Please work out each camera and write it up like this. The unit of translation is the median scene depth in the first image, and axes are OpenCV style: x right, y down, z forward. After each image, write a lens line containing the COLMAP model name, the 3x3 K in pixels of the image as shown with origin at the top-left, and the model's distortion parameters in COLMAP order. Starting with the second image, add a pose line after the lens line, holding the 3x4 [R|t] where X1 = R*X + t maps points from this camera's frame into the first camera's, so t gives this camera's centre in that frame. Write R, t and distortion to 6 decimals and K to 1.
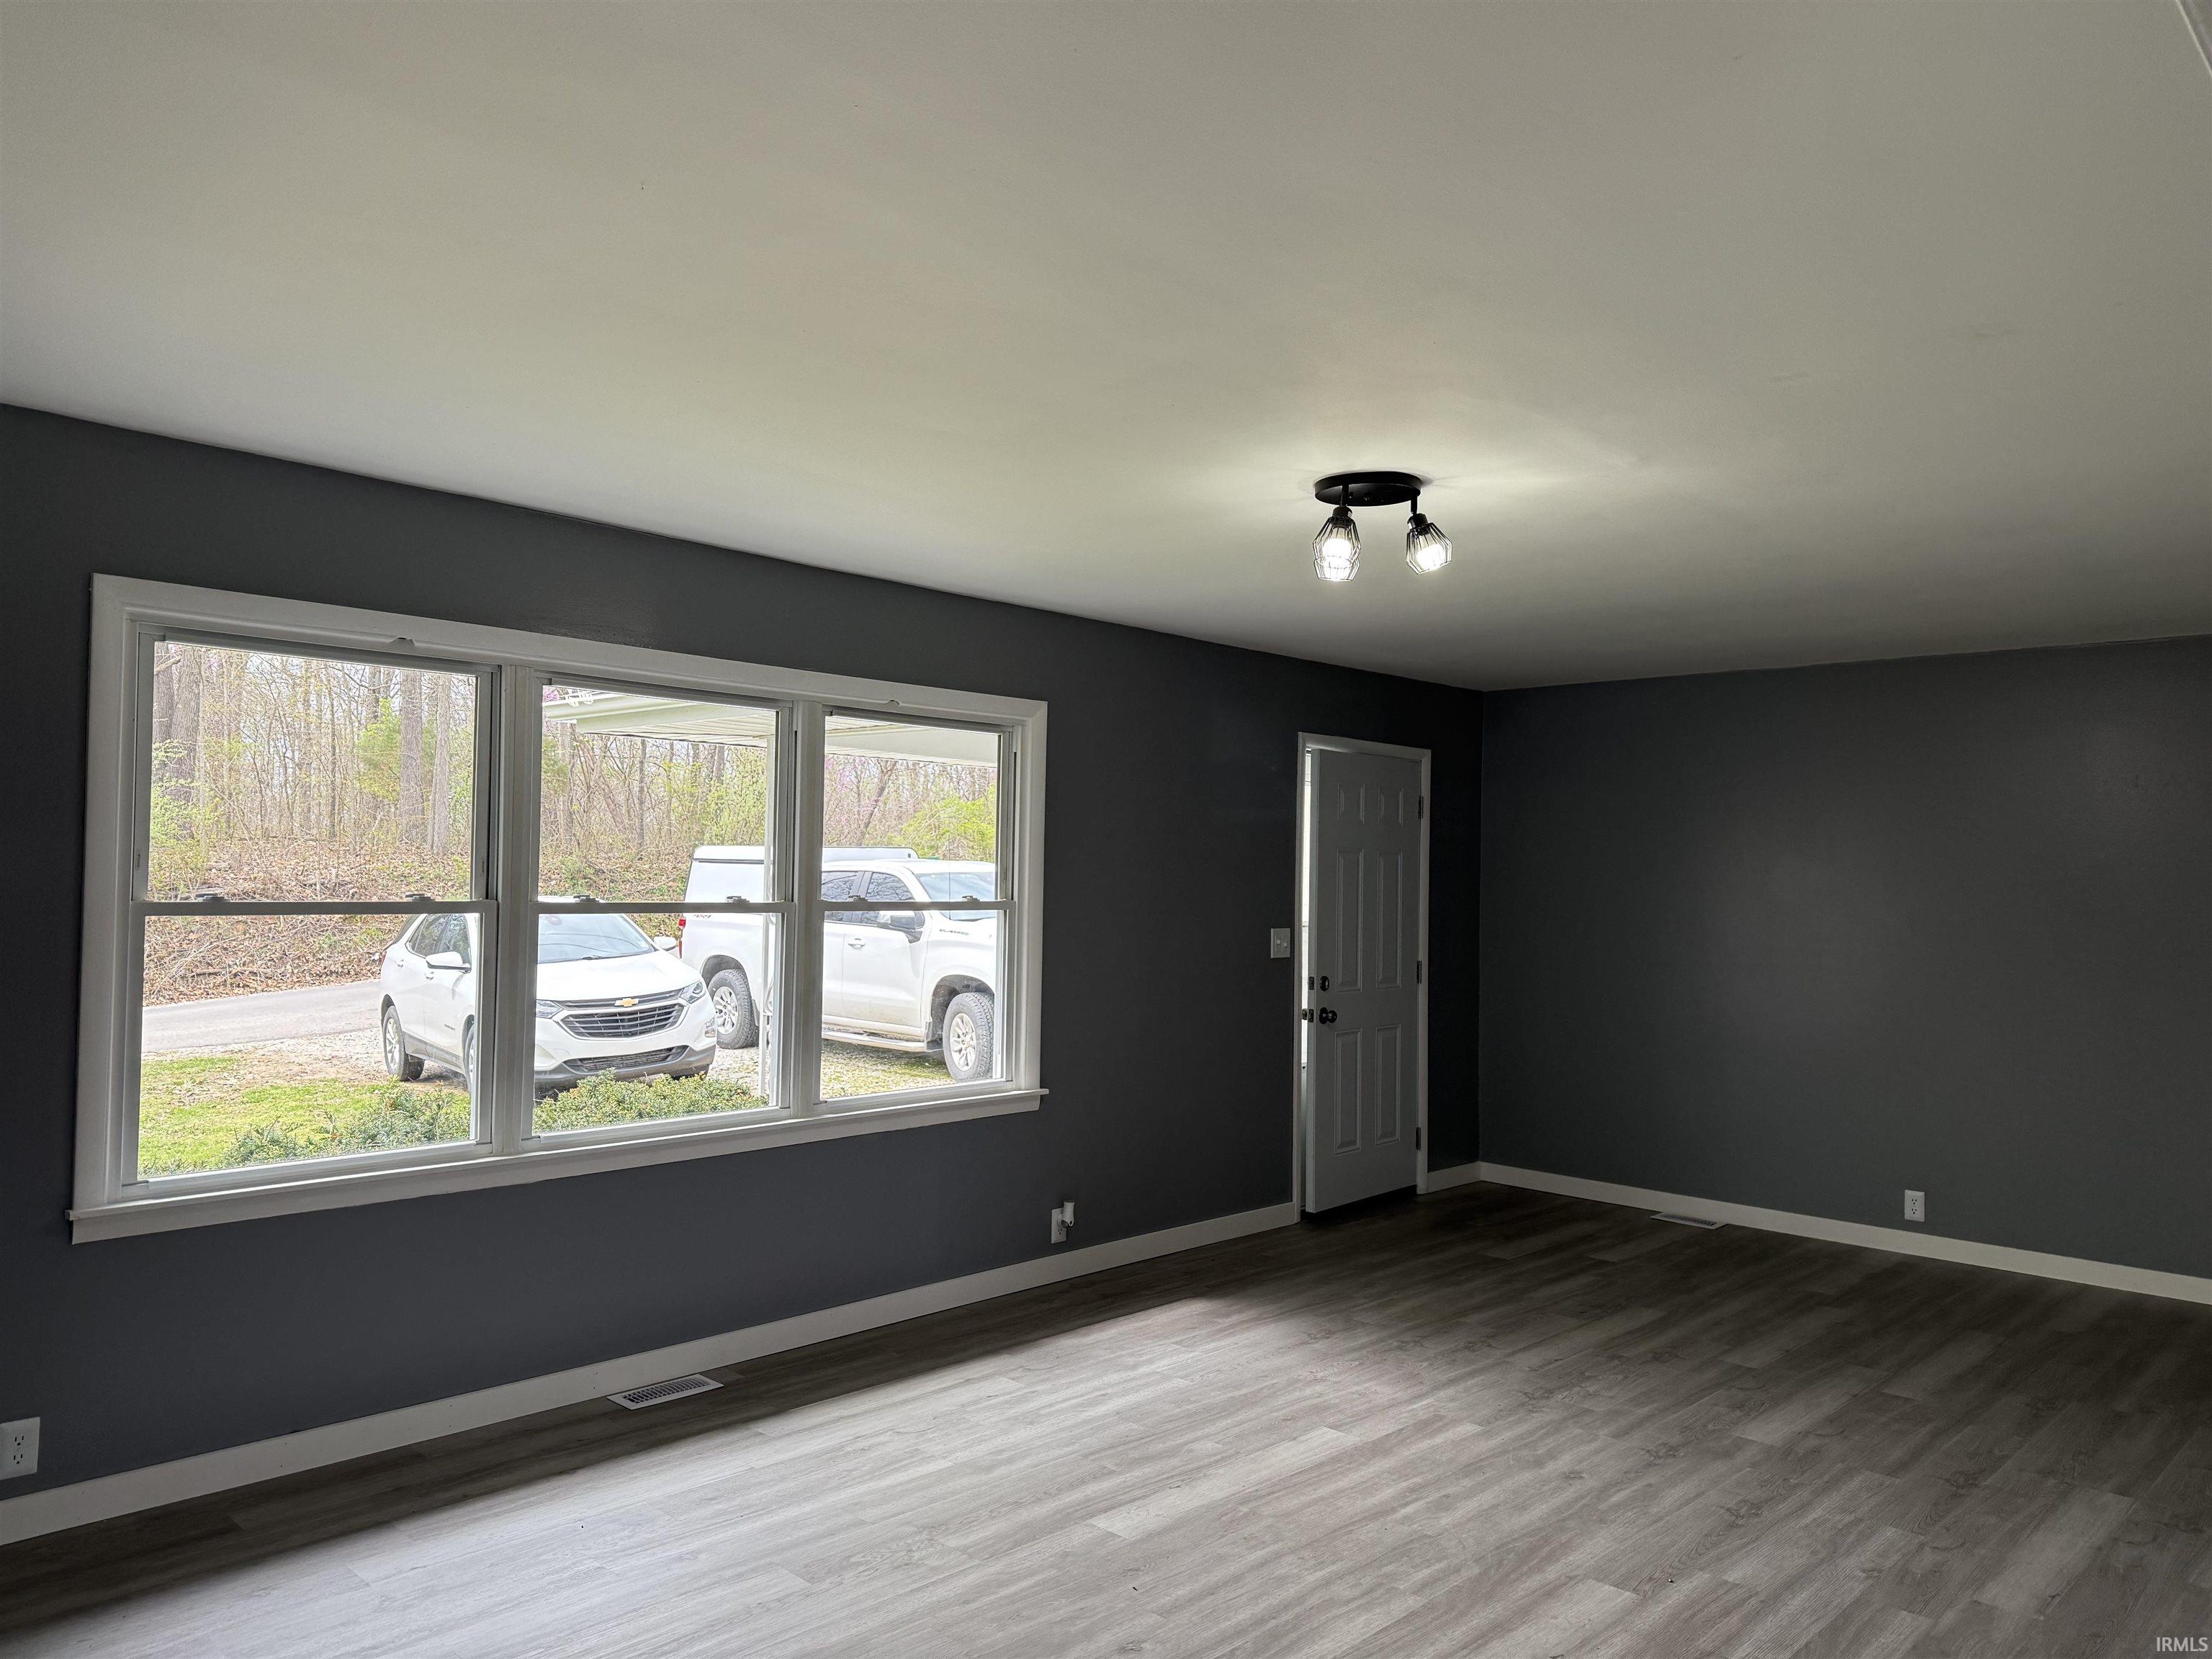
lens RADIAL K [[1554.6, 0, 1127.1], [0, 1554.6, 824.7], [0, 0, 1]] dist [0.069836, -0.092567]
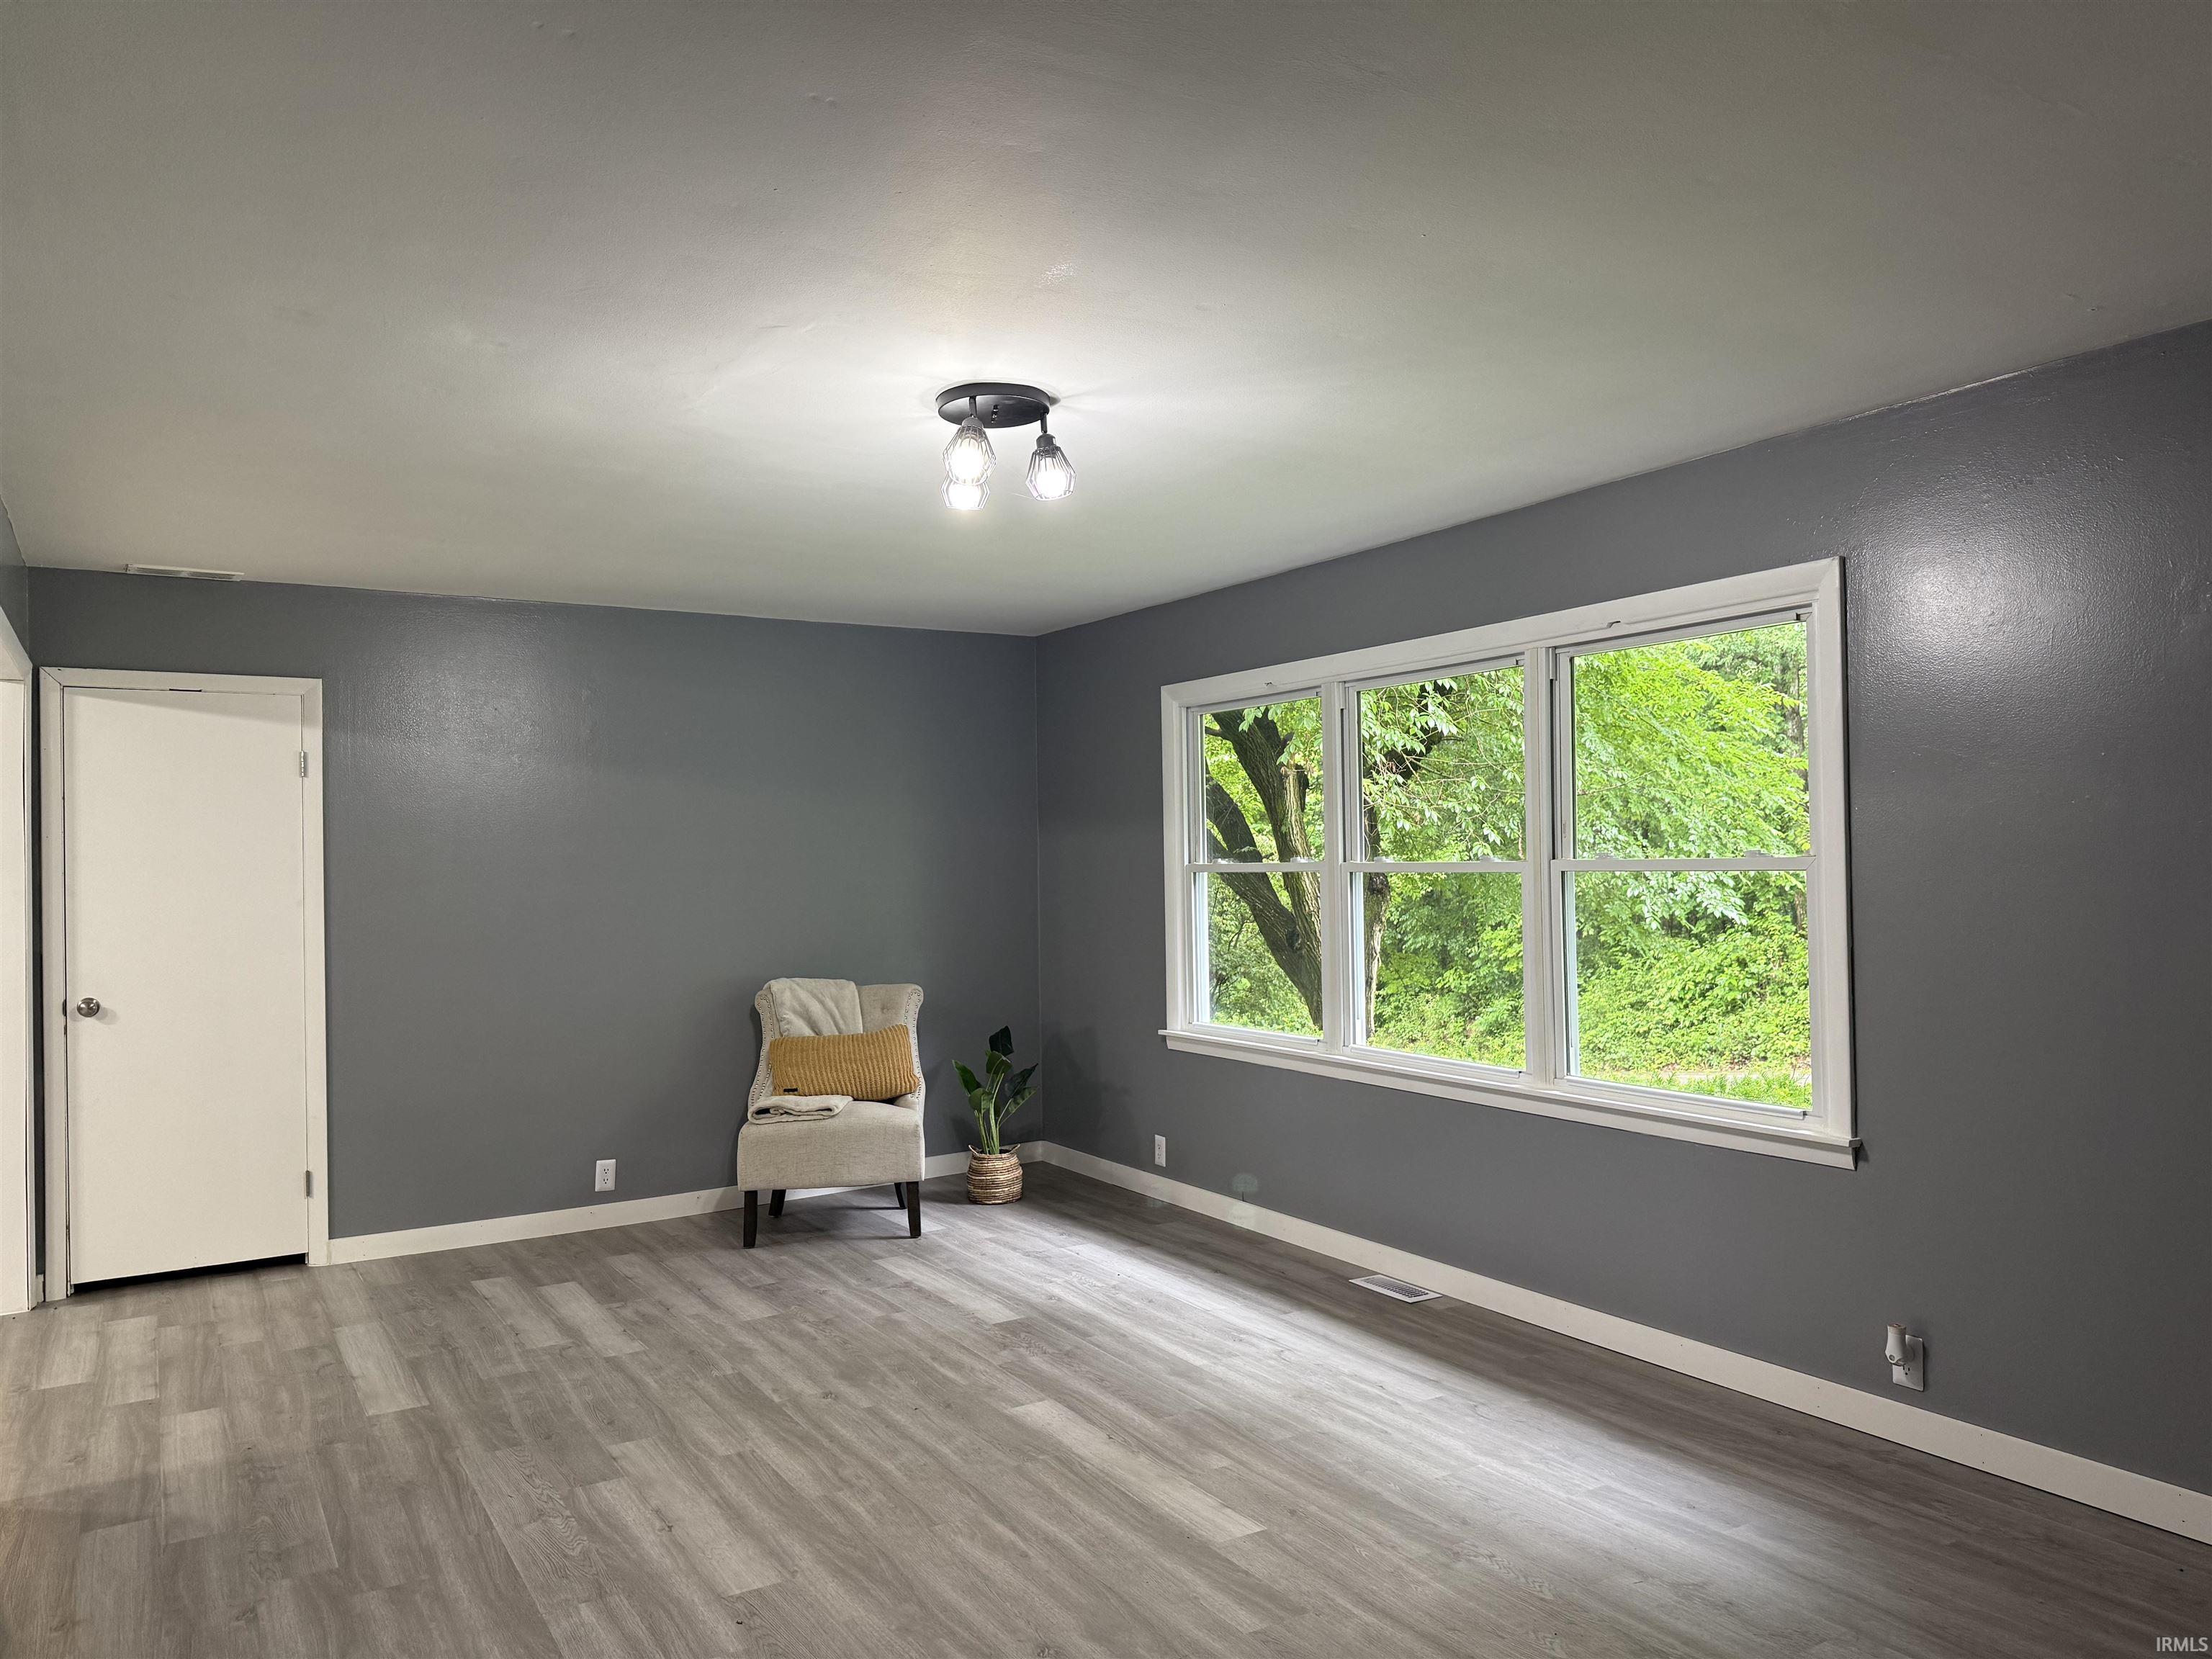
lens RADIAL K [[1554.6, 0, 1101.7], [0, 1554.6, 813.3], [0, 0, 1]] dist [0.069836, -0.092567]
pose [[-0.249930, -0.038684, -0.967491, 0.990364], [0.035133, 0.998181, -0.048987, 0.069502], [0.967626, -0.046234, -0.248116, 1.224650]]
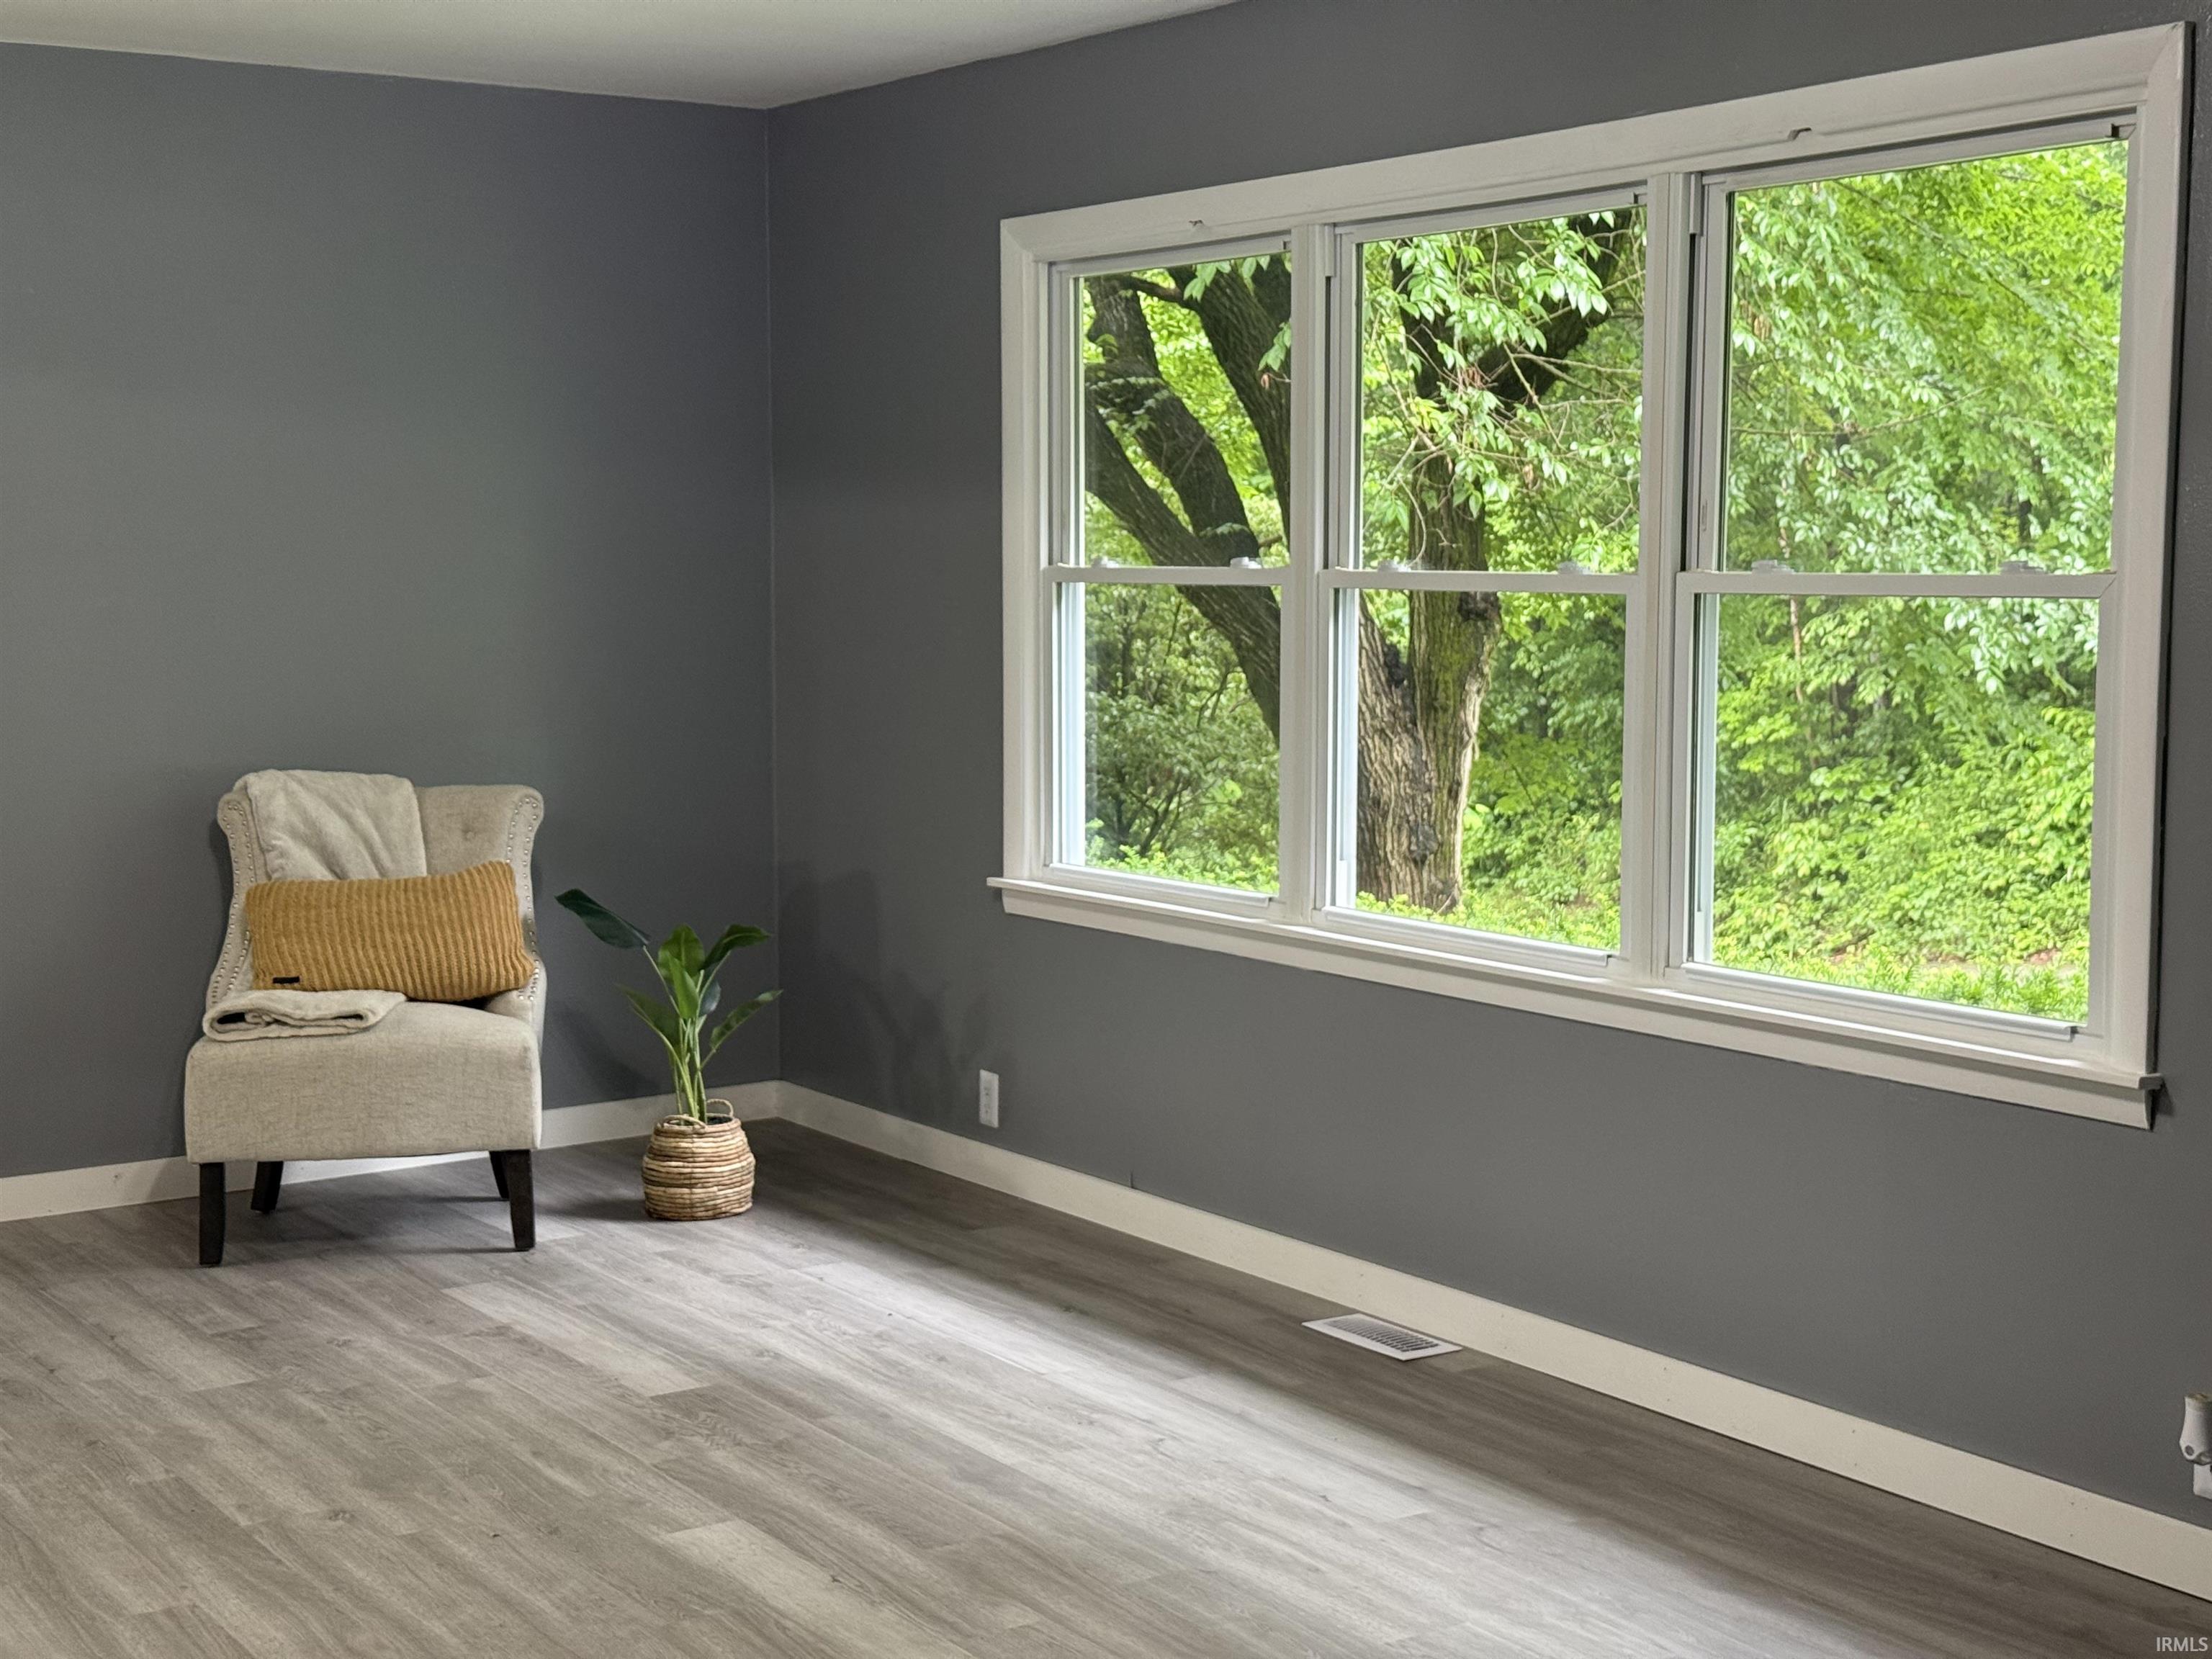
lens RADIAL K [[3120.1, 0, 1101.6], [0, 3120.1, 833.0], [0, 0, 1]] dist [0.121039, 0.000000]
pose [[-0.212732, 0.078649, -0.973940, 1.075999], [0.021076, 0.996893, 0.075899, 0.062486], [0.976883, -0.004380, -0.213729, 1.301724]]
